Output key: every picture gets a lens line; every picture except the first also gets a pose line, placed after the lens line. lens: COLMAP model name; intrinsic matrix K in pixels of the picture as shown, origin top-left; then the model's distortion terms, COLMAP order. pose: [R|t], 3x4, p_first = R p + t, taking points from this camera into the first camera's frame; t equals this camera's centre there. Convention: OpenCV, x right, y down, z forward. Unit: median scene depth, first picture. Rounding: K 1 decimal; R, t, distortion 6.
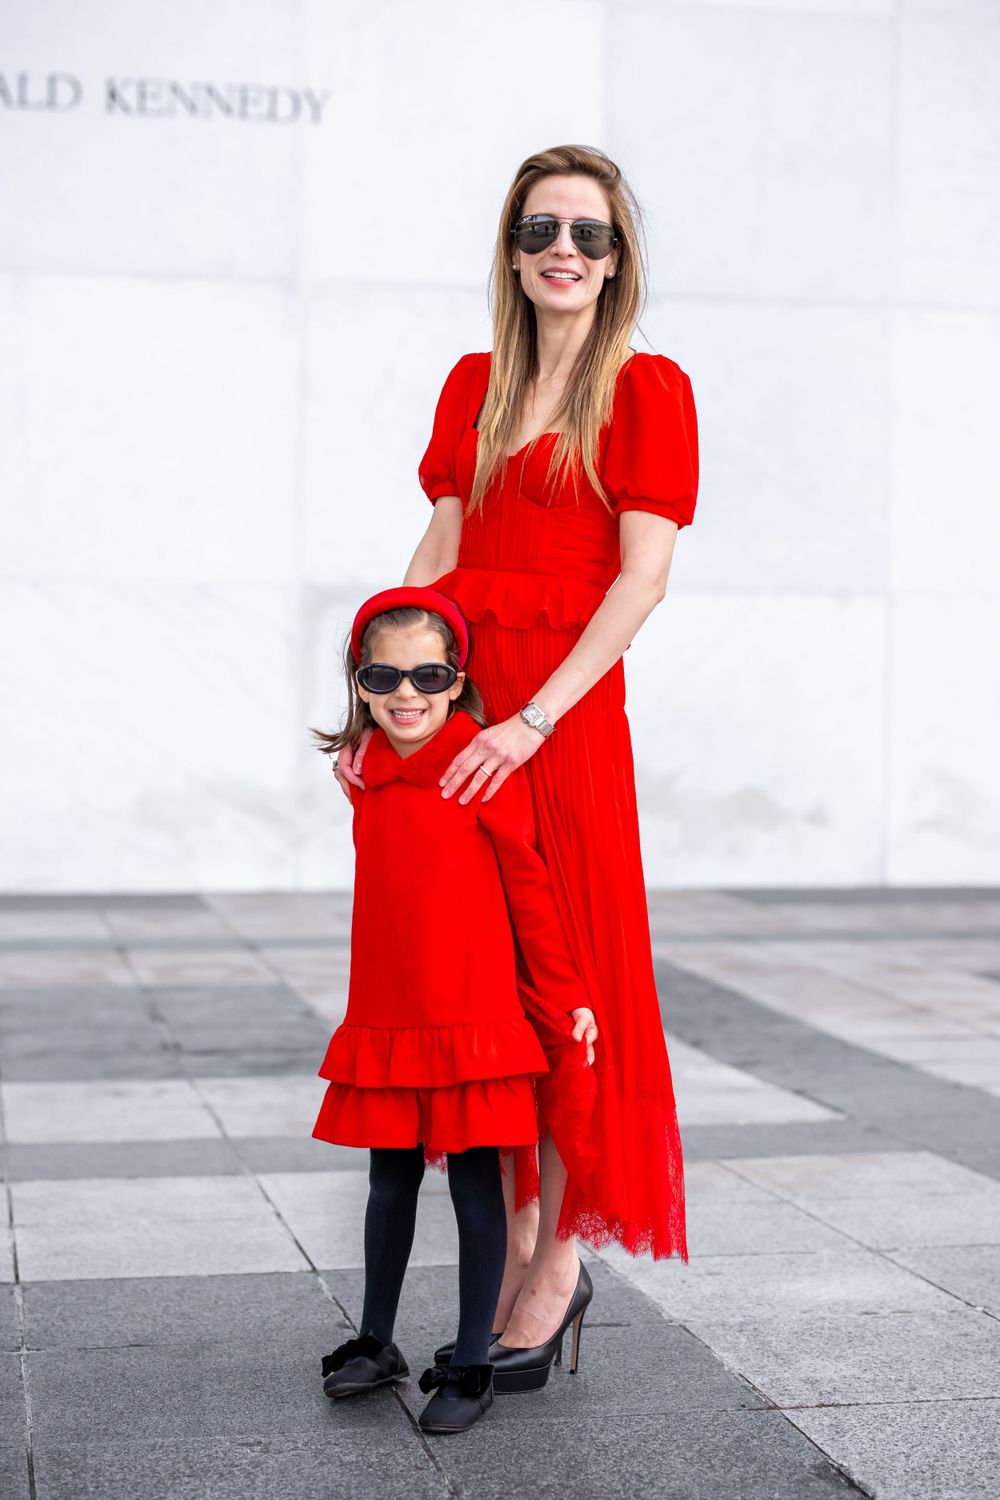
lens RADIAL K [[2399.4, 0, 497.0], [0, 2399.4, 712.4], [0, 0, 1]] dist [0.006172, 0.000000]
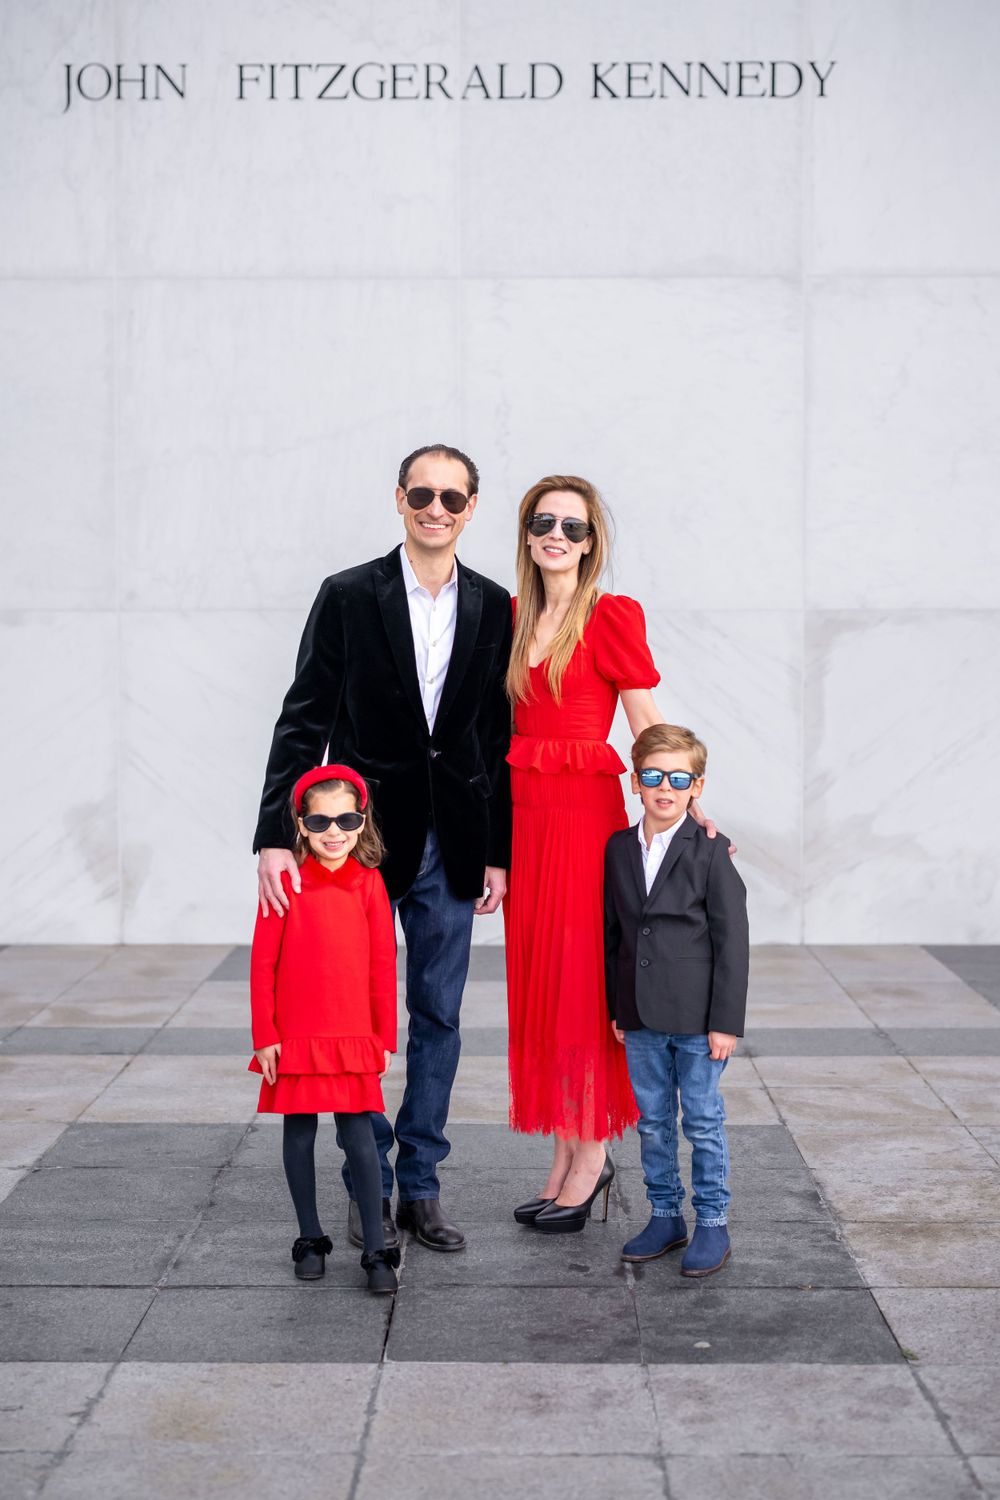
lens RADIAL K [[2191.4, 0, 495.0], [0, 2191.4, 743.0], [0, 0, 1]] dist [0.013484, 0.000000]
pose [[0.974902, -0.002008, -0.222625, -0.022976], [0.006693, 0.999772, 0.020289, -0.039690], [0.222533, -0.021270, 0.974693, 0.317100]]
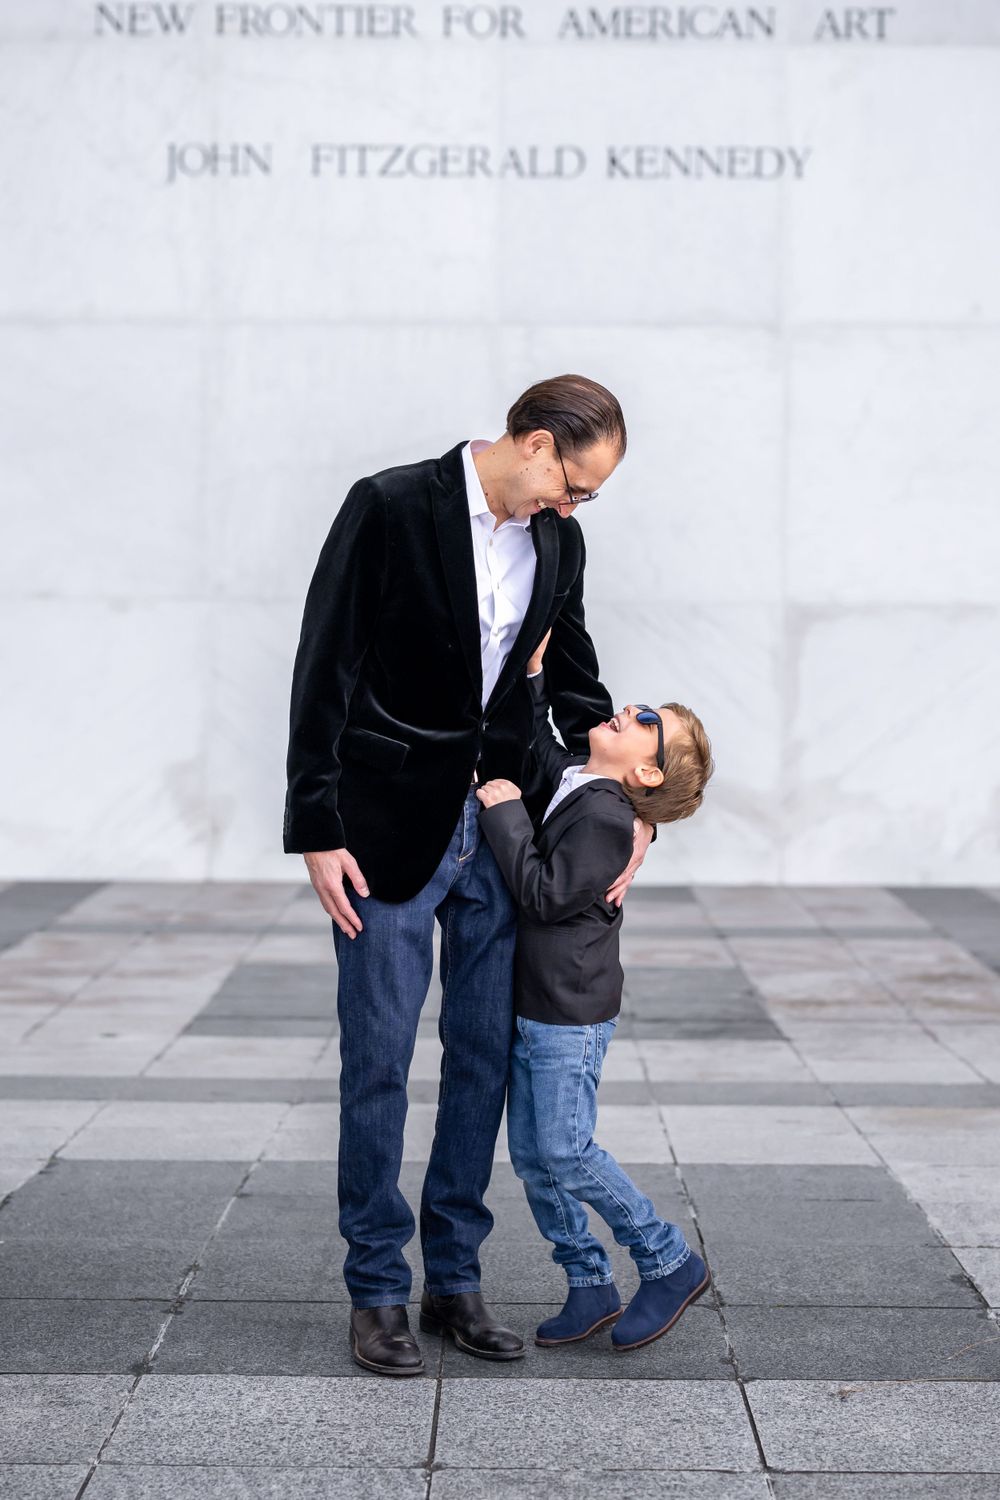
lens RADIAL K [[2469.1, 0, 567.6], [0, 2469.1, 705.2], [0, 0, 1]] dist [0.011893, 0.000000]
pose [[0.981021, 0.000206, -0.193901, 0.074853], [0.000387, 0.999995, 0.003022, -0.020676], [0.193901, -0.003040, 0.981016, -0.224616]]
